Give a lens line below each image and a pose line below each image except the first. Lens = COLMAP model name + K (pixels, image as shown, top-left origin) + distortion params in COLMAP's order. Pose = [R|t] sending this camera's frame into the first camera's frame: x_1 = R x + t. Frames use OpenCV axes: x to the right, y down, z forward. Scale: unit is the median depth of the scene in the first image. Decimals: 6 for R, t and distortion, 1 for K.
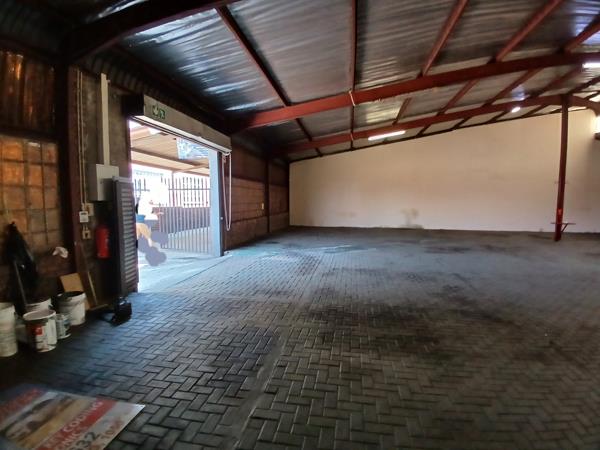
lens RADIAL K [[297.8, 0, 298.8], [0, 297.8, 227.5], [0, 0, 1]] dist [-0.001194, -0.042388]
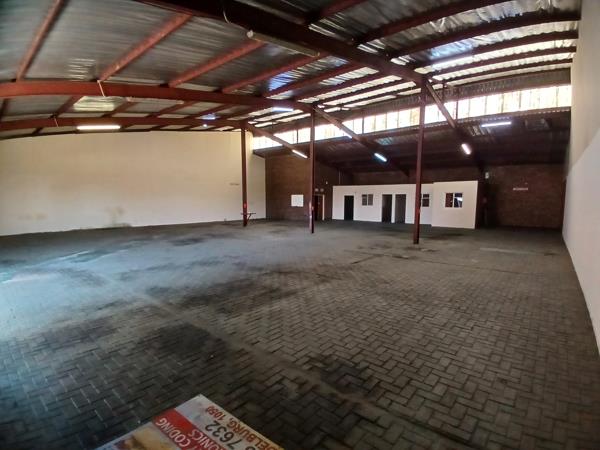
lens RADIAL K [[297.4, 0, 300.0], [0, 297.4, 225.0], [0, 0, 1]] dist [0.000638, -0.044364]
pose [[0.517847, -0.082256, 0.851509, -0.208662], [0.077762, 0.995772, 0.048900, -0.009061], [-0.851931, 0.040892, 0.522054, 0.012677]]
